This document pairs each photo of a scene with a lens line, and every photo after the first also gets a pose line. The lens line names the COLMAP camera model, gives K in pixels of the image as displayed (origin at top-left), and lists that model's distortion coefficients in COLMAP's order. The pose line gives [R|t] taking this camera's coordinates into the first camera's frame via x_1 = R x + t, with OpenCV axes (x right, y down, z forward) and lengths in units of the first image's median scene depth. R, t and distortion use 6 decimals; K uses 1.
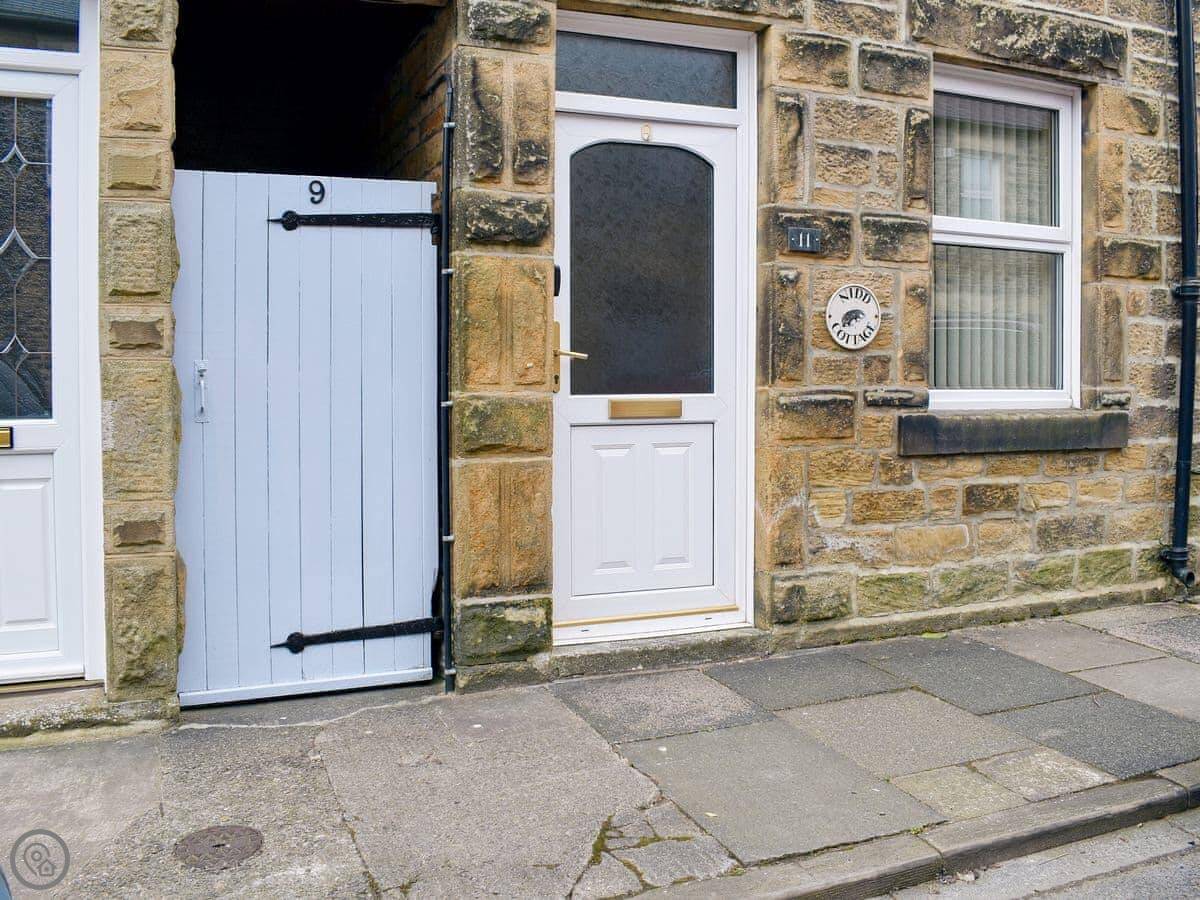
lens RADIAL K [[1269.5, 0, 600.0], [0, 1269.5, 450.0], [0, 0, 1]] dist [-0.123790, 0.009968]
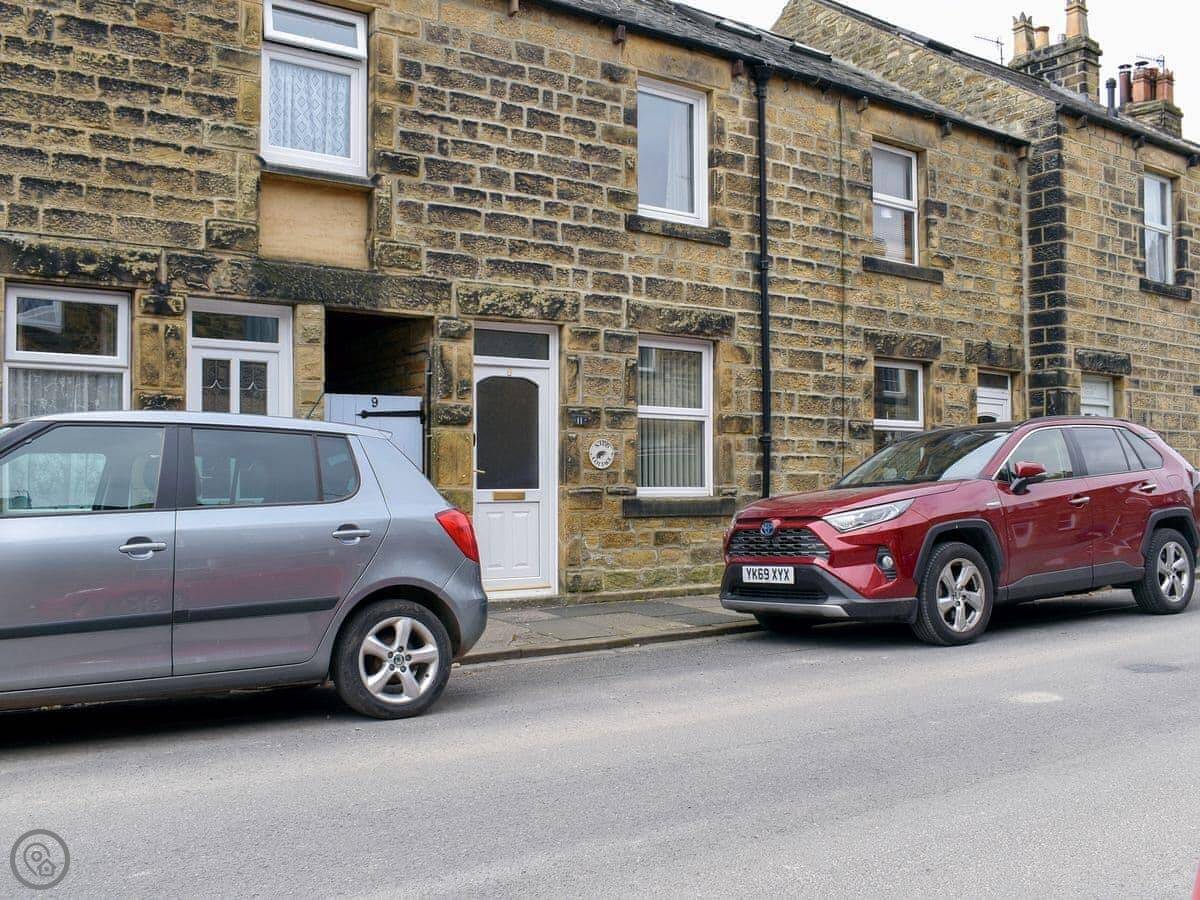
lens RADIAL K [[1165.5, 0, 600.0], [0, 1165.5, 450.0], [0, 0, 1]] dist [-0.007924, -0.010440]
pose [[0.984122, 0.004810, 0.177426, -0.164222], [0.010651, 0.996231, -0.086085, 0.062973], [-0.177171, 0.086608, 0.980362, -1.000986]]
